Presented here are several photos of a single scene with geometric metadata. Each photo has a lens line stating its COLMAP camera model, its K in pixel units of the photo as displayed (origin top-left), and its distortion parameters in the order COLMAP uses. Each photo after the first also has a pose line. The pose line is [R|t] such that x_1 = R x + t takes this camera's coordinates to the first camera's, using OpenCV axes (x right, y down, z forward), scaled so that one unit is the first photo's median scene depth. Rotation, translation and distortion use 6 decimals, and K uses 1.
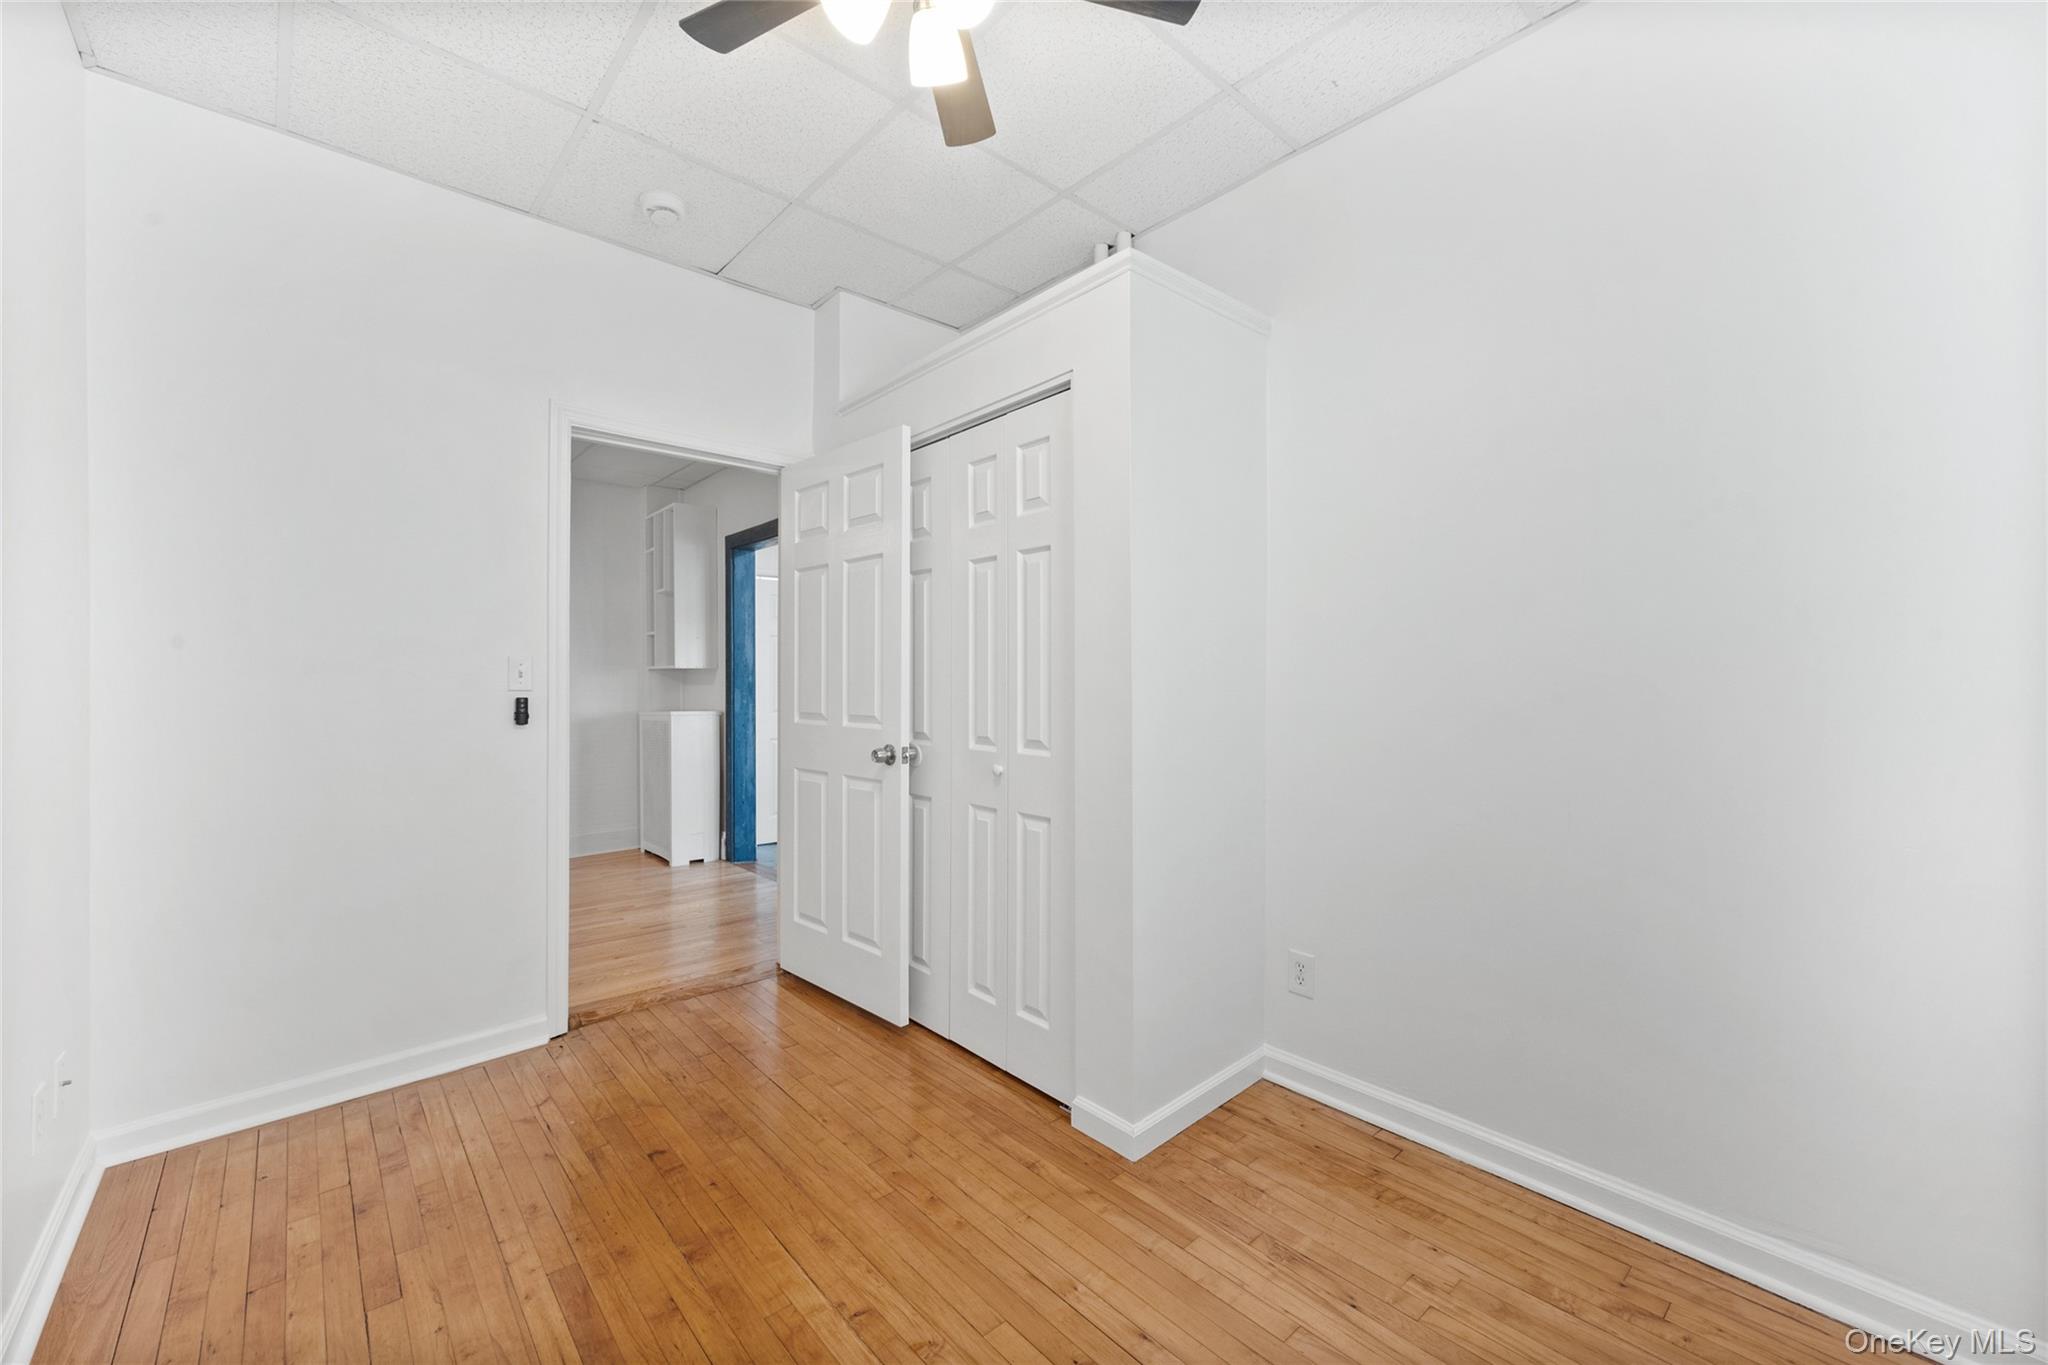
lens RADIAL K [[817.0, 0, 1032.1], [0, 817.0, 668.5], [0, 0, 1]] dist [-0.001849, 0.000038]
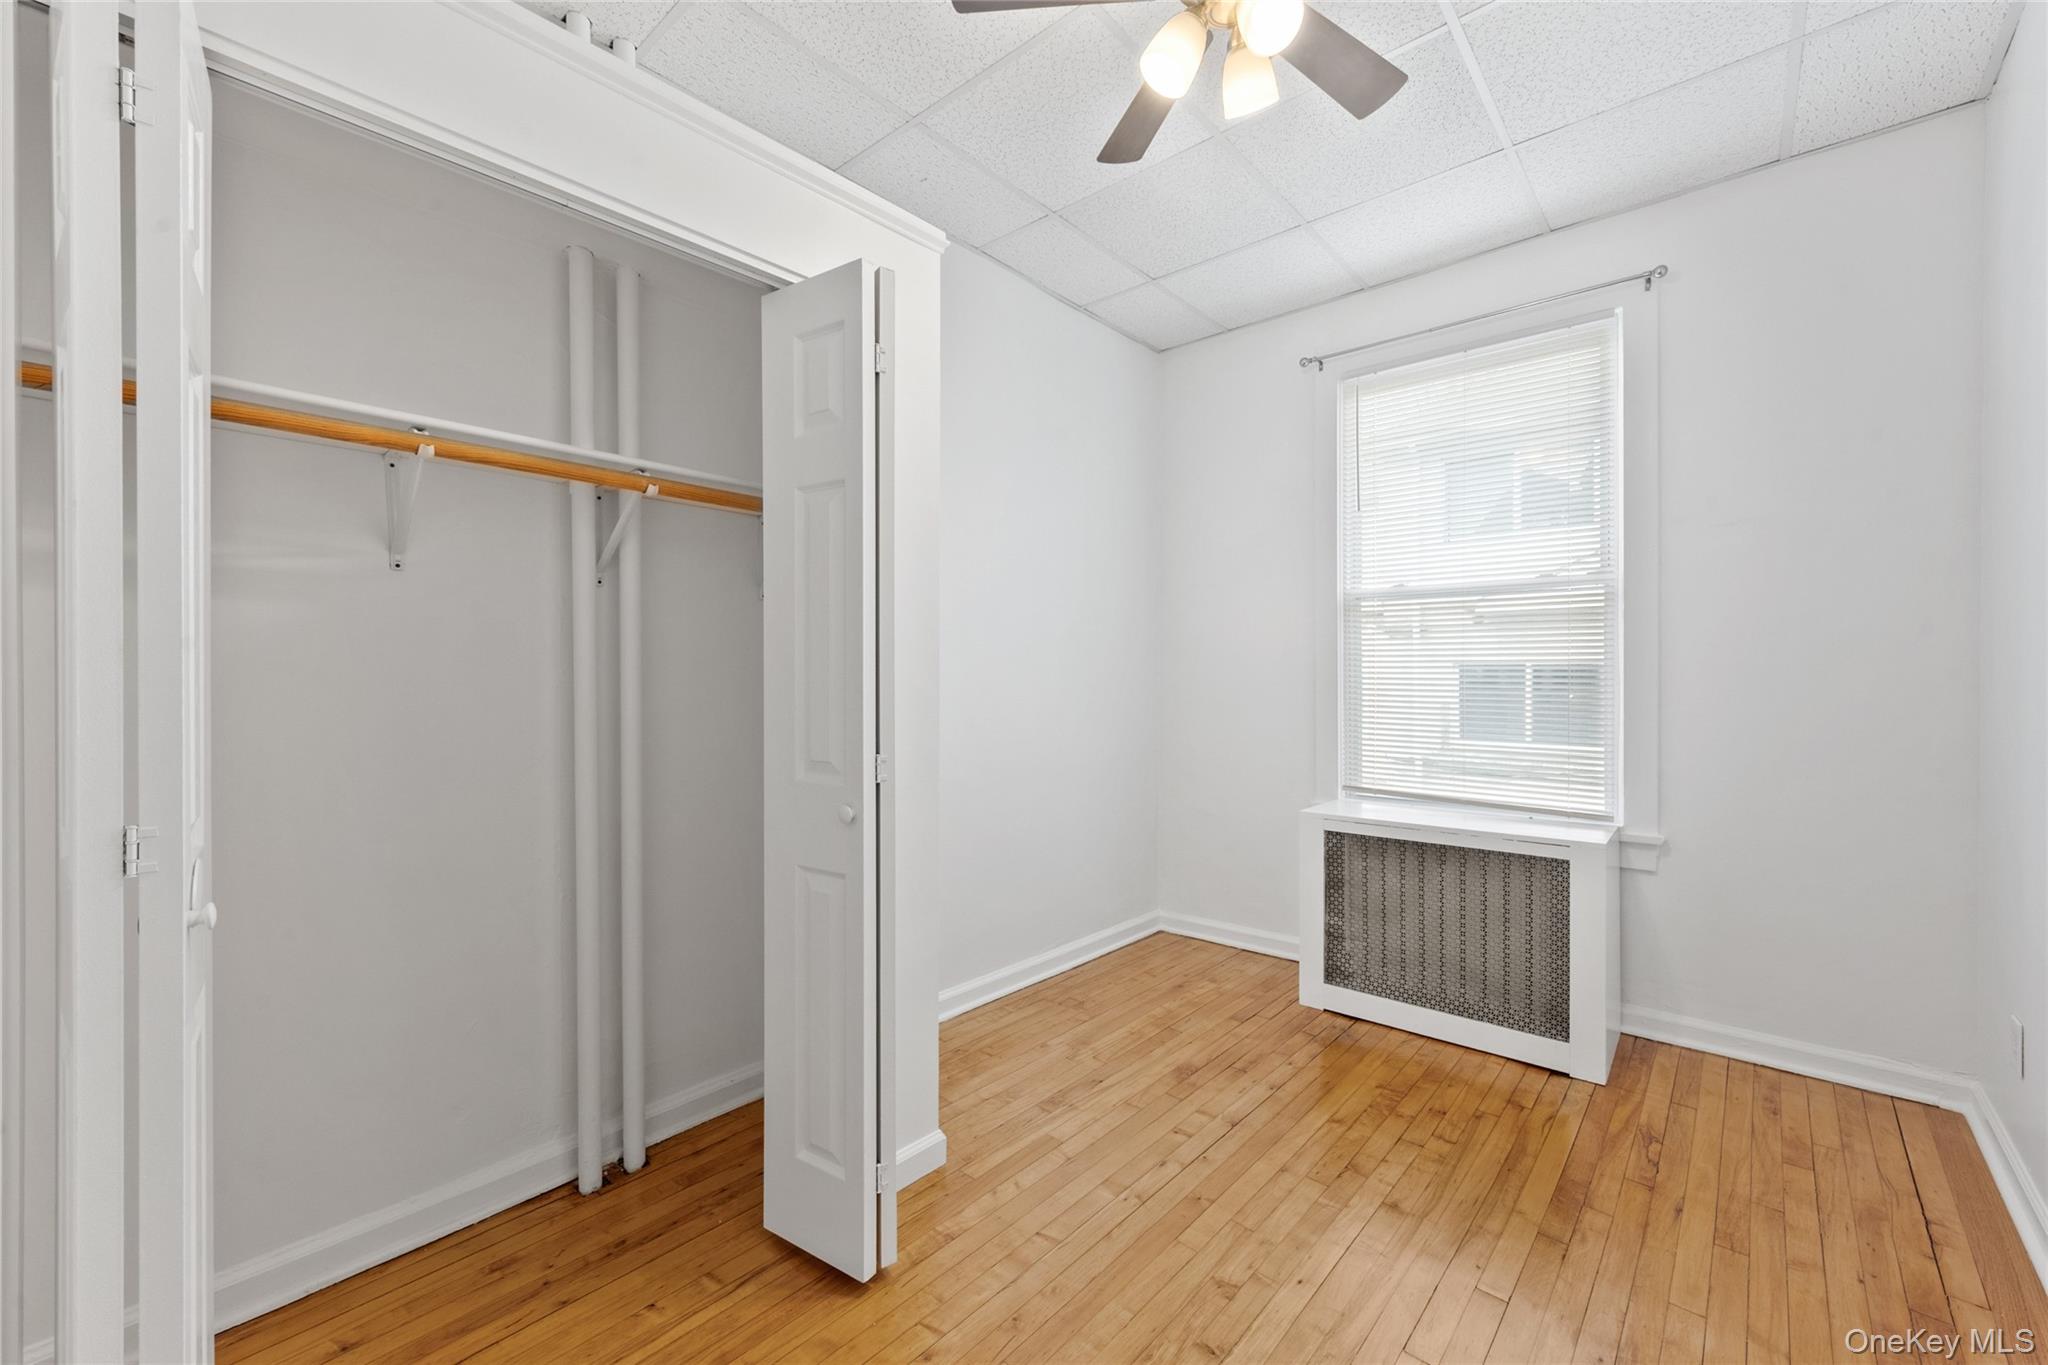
lens RADIAL K [[817.0, 0, 1032.1], [0, 817.0, 668.5], [0, 0, 1]] dist [-0.001849, 0.000038]
pose [[-0.104917, 0.001424, 0.994480, -0.975332], [-0.007586, 0.999969, -0.002232, 0.009418], [-0.994452, -0.007778, -0.104903, 1.129853]]
